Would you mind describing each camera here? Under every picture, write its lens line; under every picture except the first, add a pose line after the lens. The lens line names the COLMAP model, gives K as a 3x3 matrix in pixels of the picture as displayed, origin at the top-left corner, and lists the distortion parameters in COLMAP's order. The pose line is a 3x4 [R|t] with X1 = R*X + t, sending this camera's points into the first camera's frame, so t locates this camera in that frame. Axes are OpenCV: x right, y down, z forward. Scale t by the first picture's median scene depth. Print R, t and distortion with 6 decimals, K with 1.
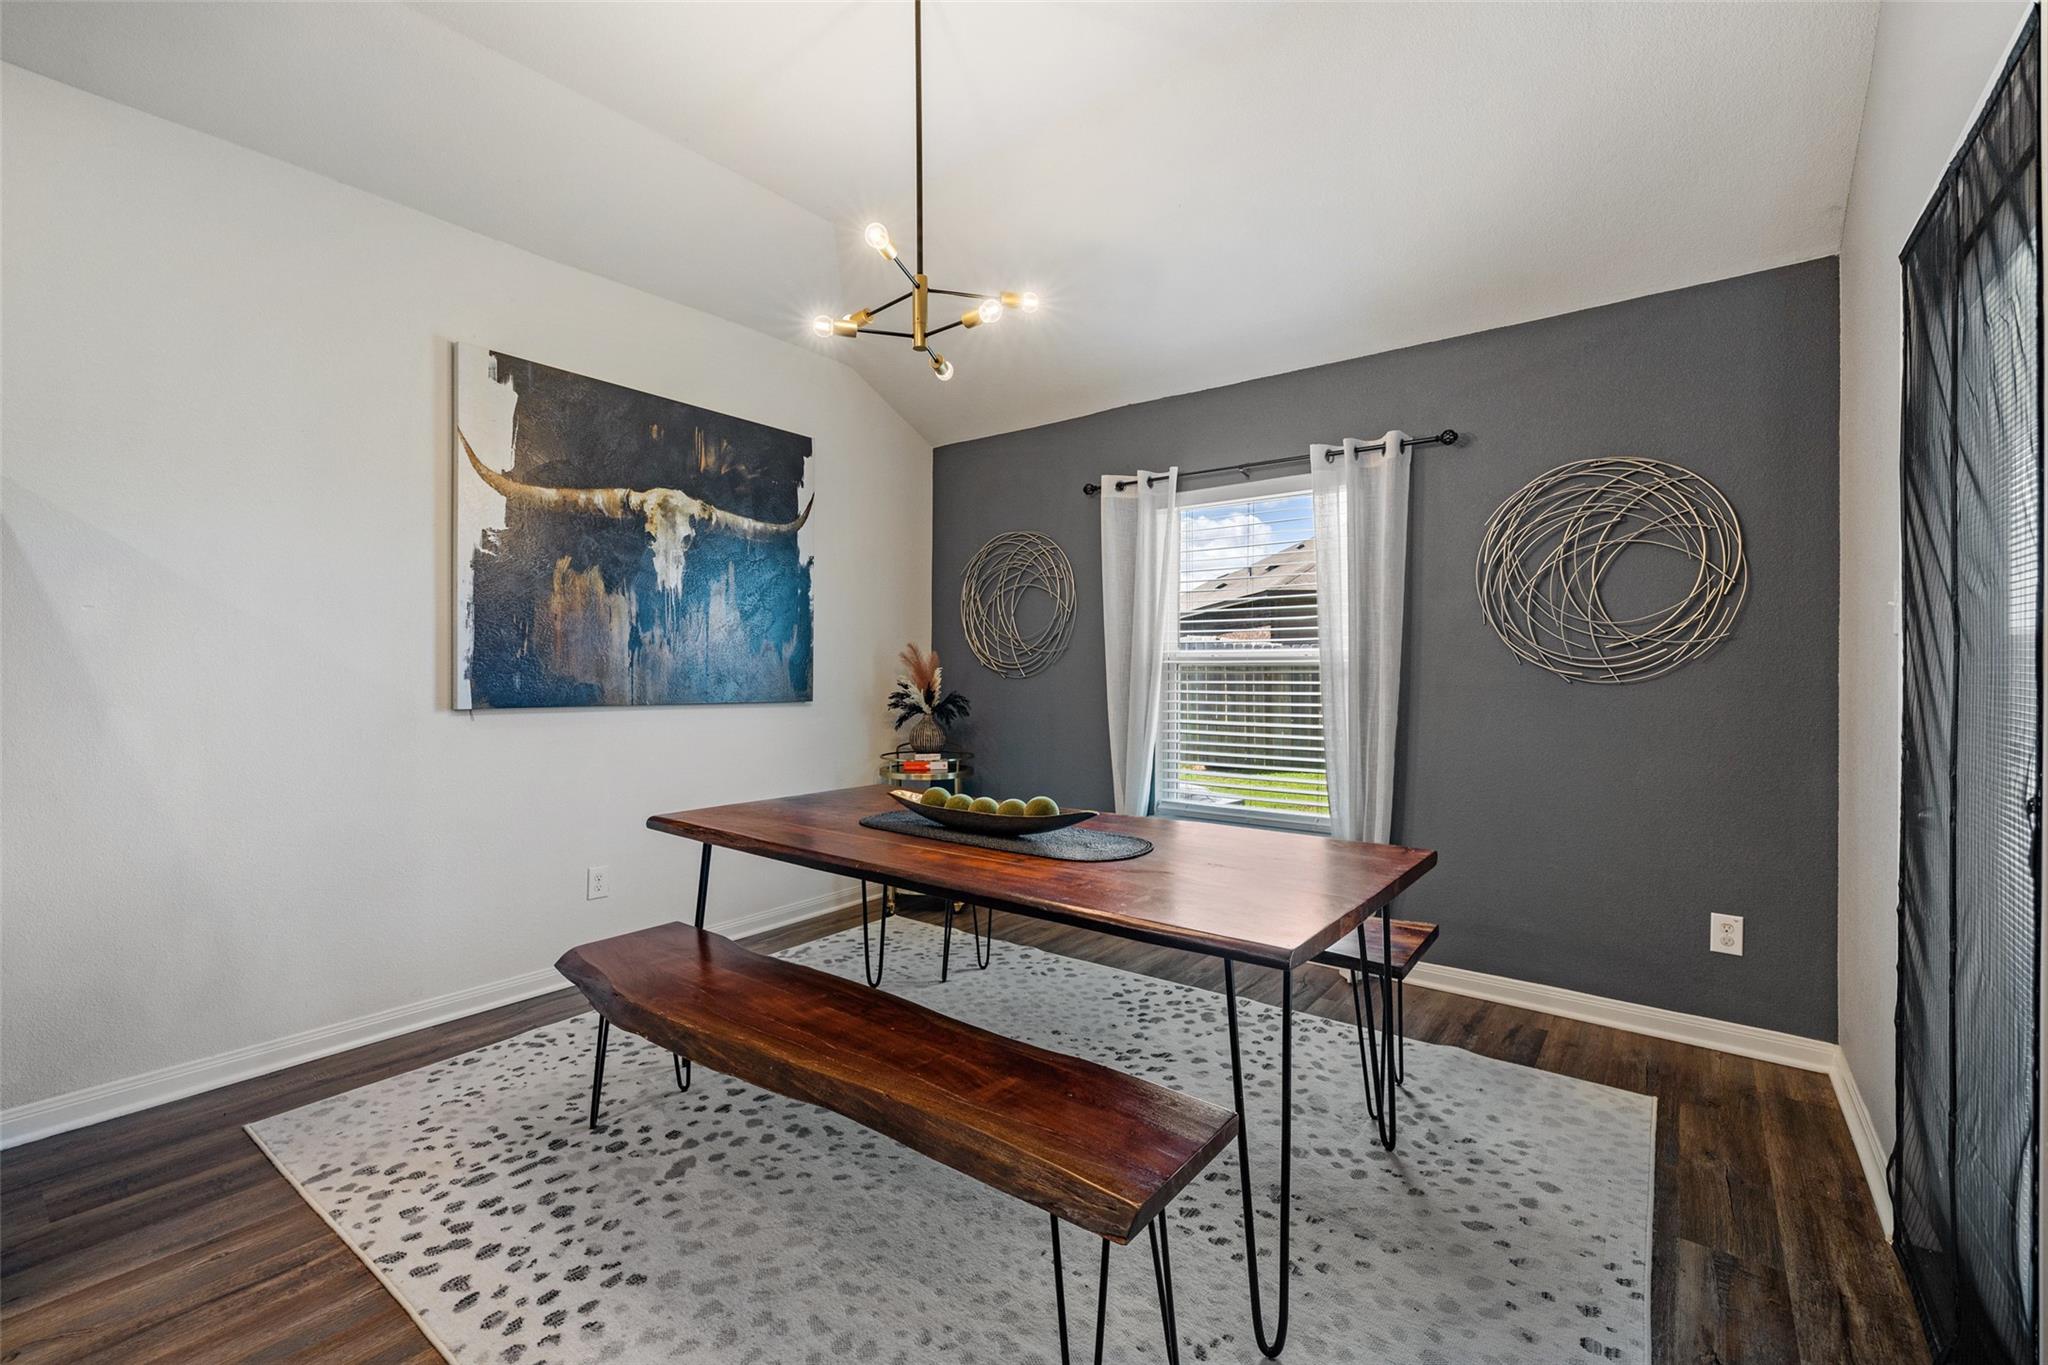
lens RADIAL K [[866.8, 0, 1020.1], [0, 866.8, 671.2], [0, 0, 1]] dist [0.000358, 0.000134]
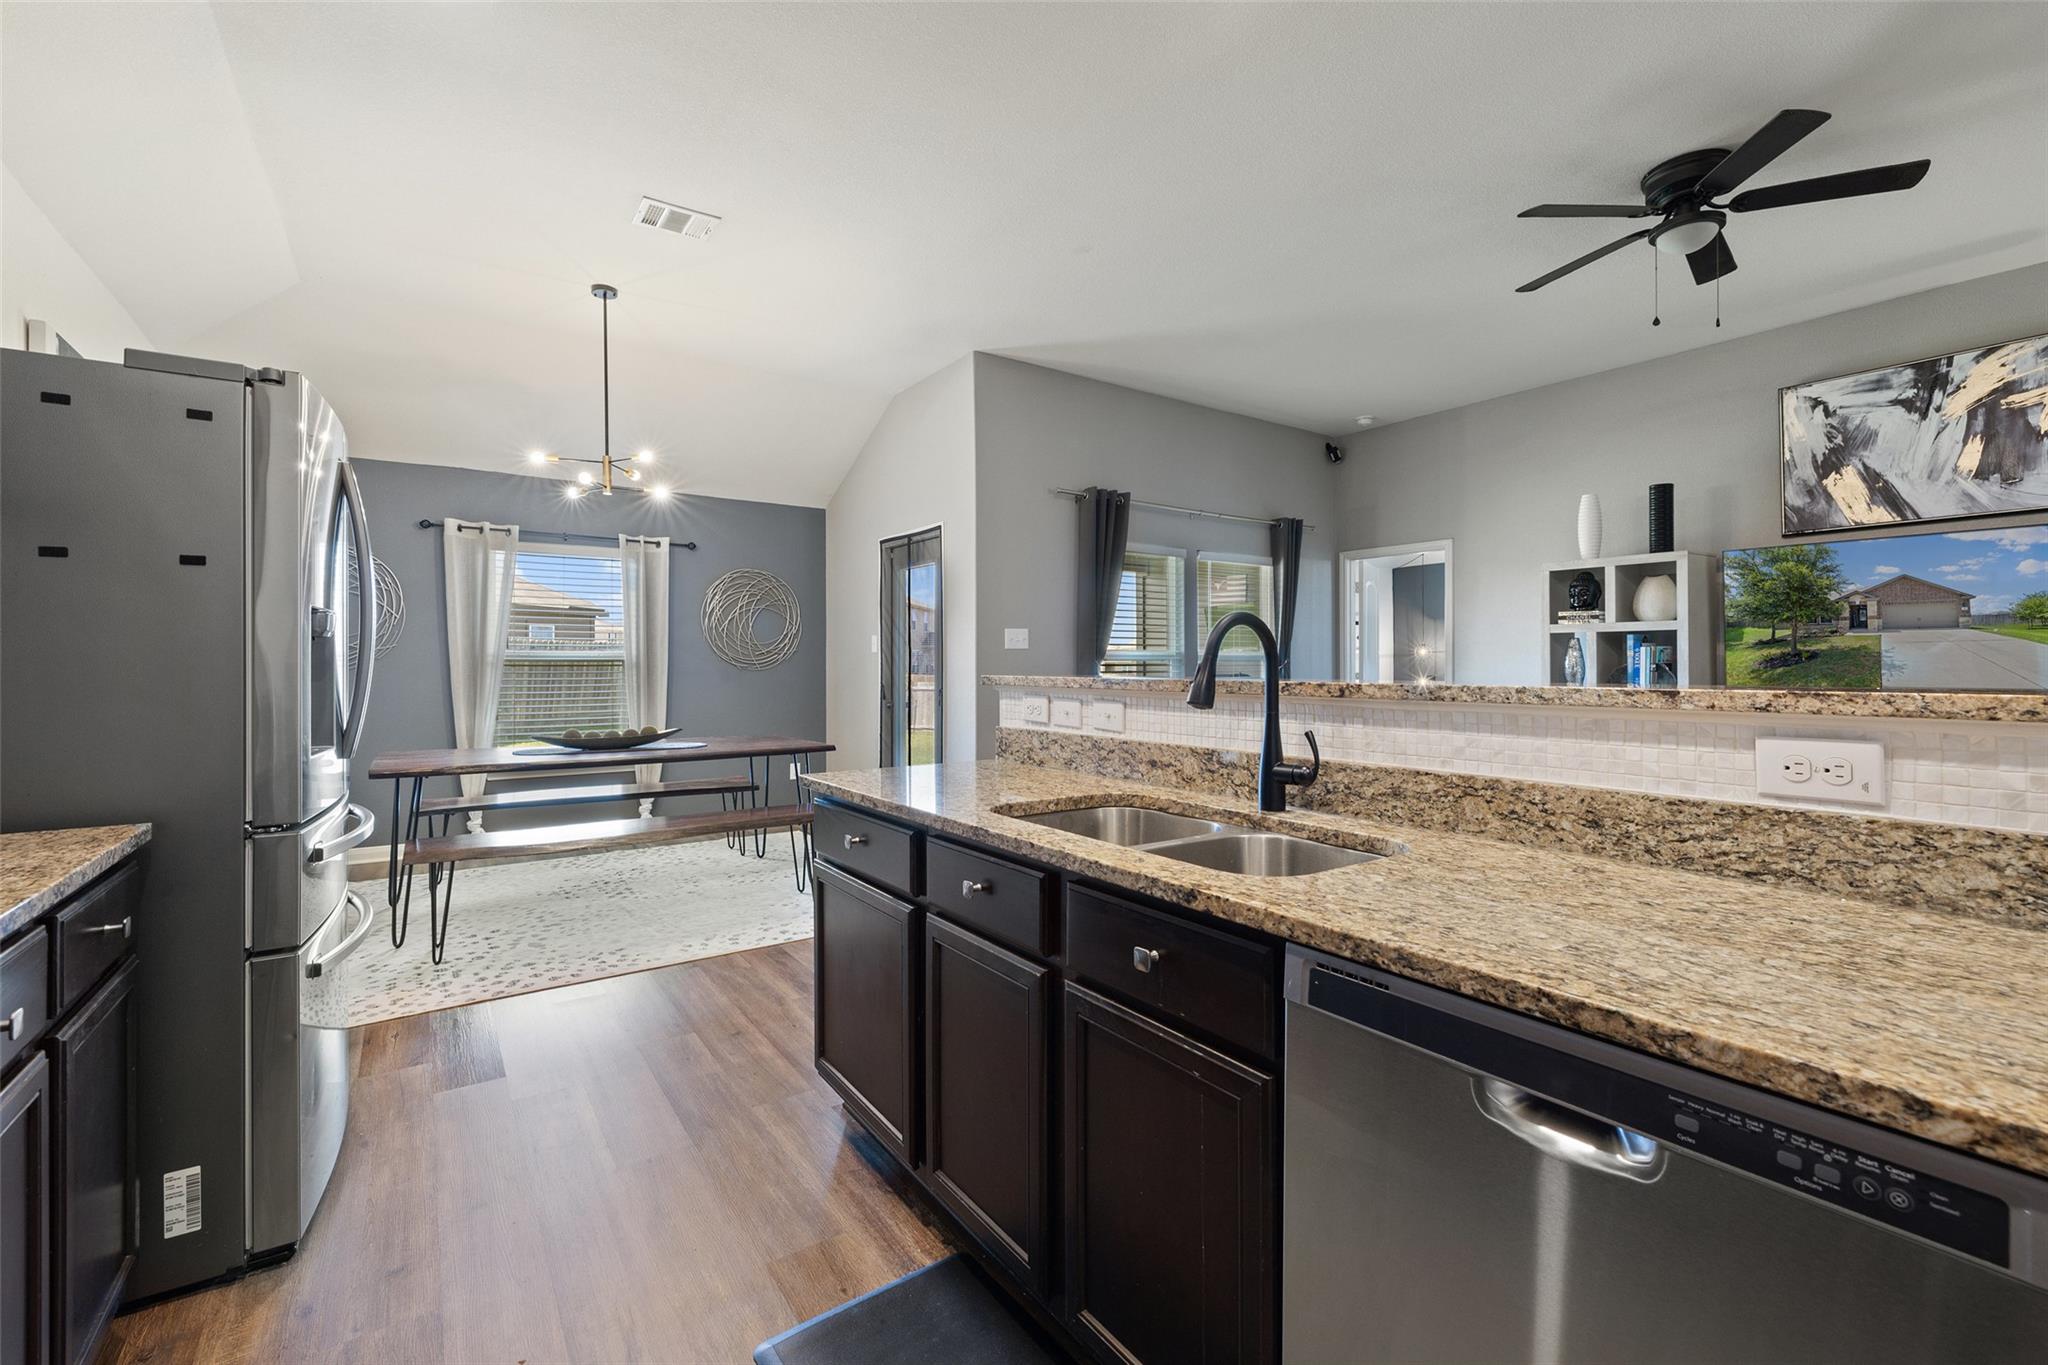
lens RADIAL K [[866.8, 0, 1019.9], [0, 866.8, 665.6], [0, 0, 1]] dist [0.000358, 0.000134]
pose [[0.298592, -0.000495, 0.954381, -1.129984], [0.004177, 0.999991, -0.000789, 0.008263], [-0.954372, 0.004222, 0.298591, -0.292893]]
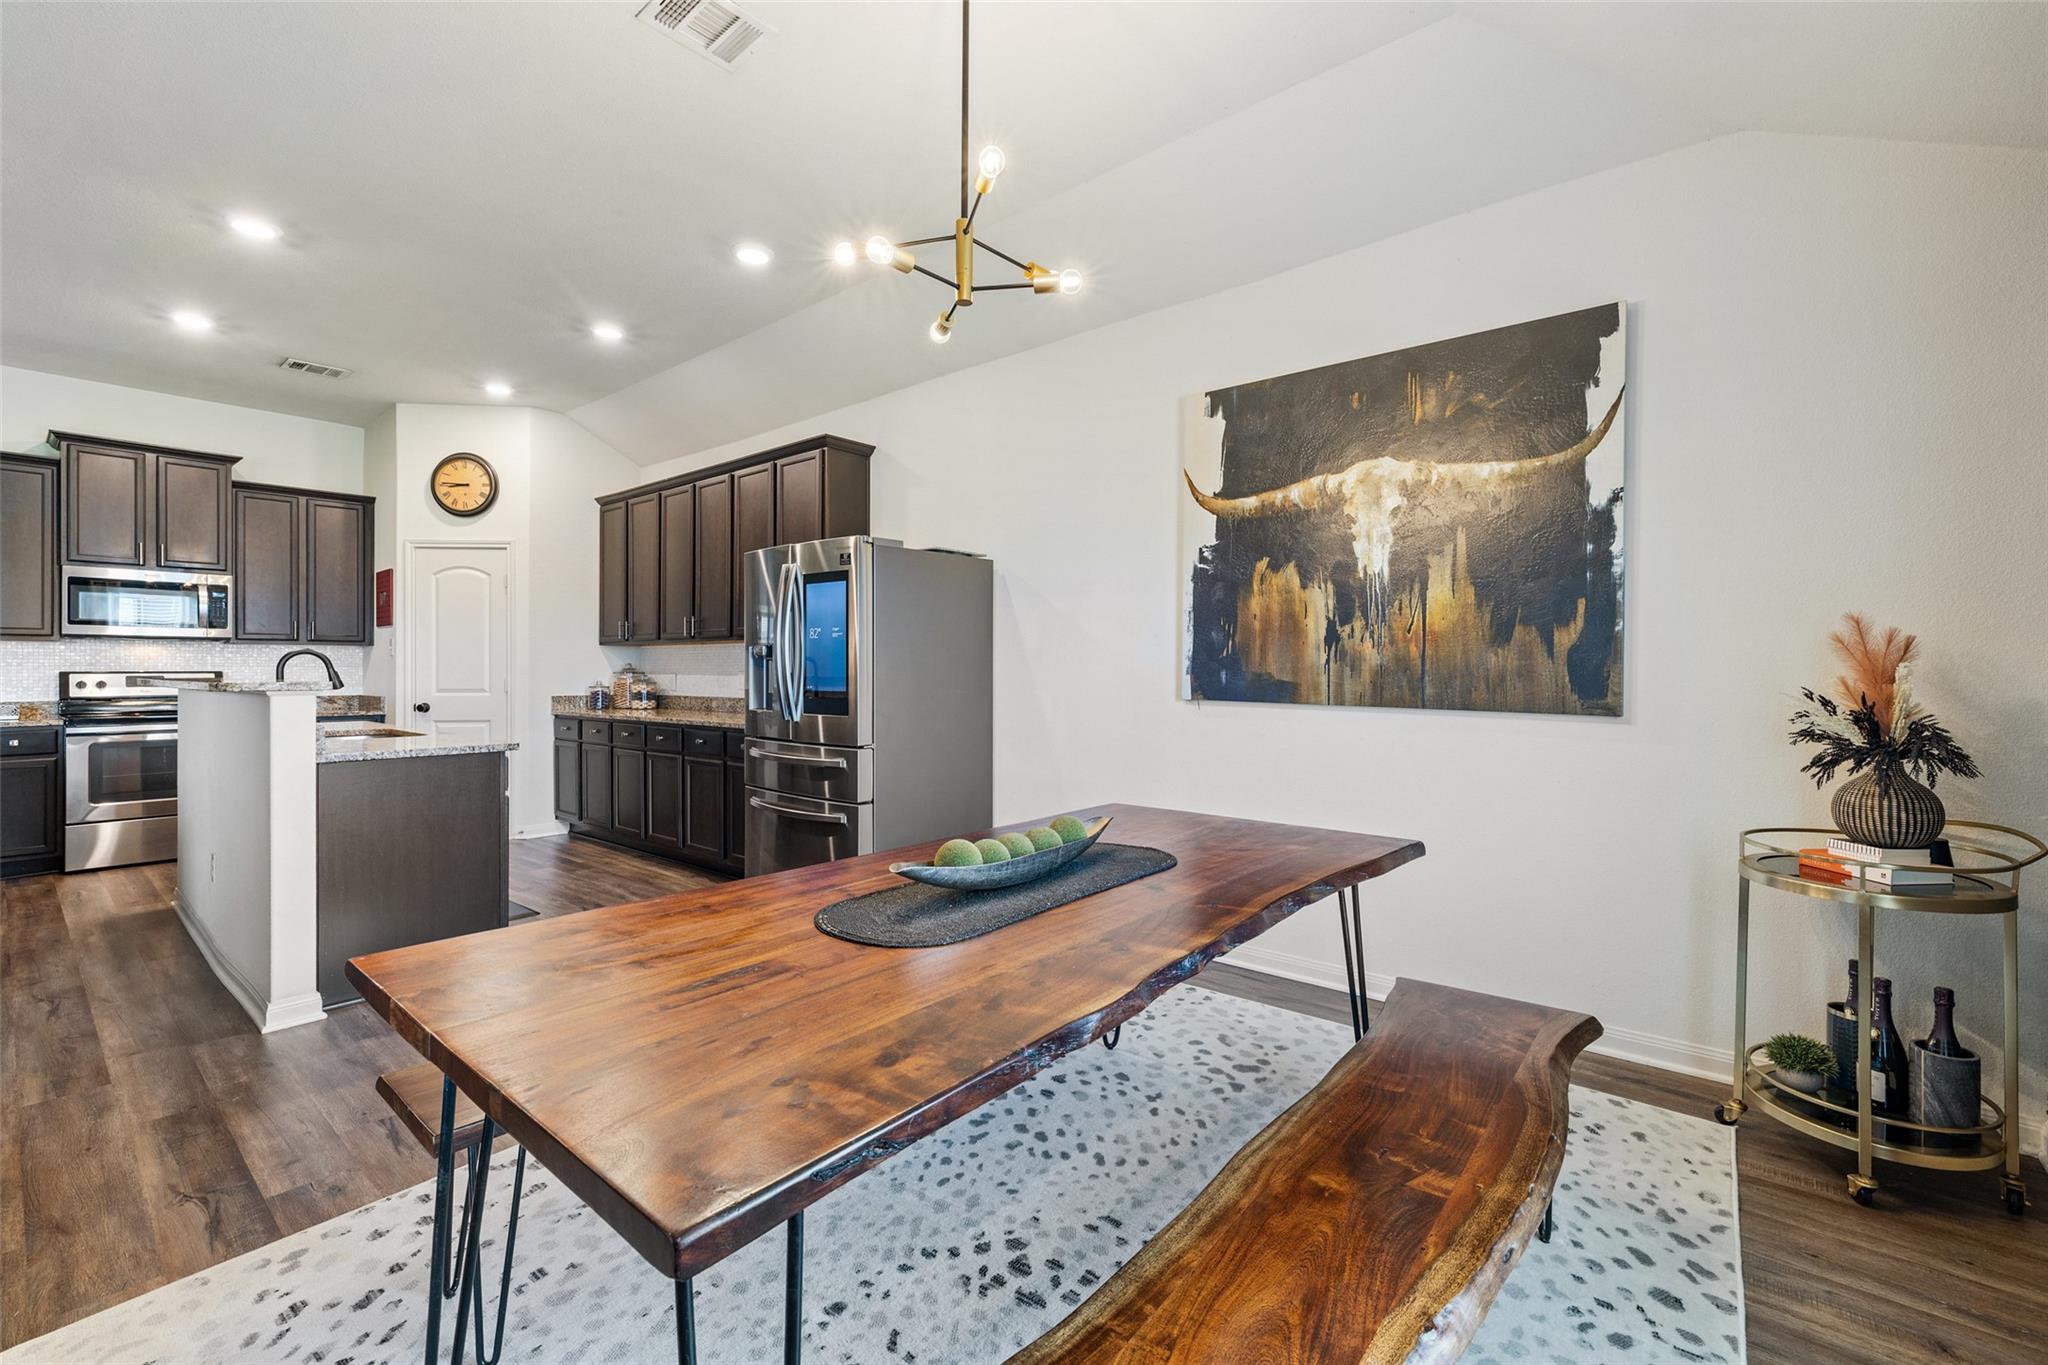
lens RADIAL K [[866.8, 0, 1025.4], [0, 866.8, 665.1], [0, 0, 1]] dist [0.000358, 0.000134]
pose [[-0.040199, -0.002546, -0.999188, 0.521216], [-0.002682, 0.999993, -0.002440, -0.000480], [0.999188, 0.002582, -0.040205, 0.749253]]
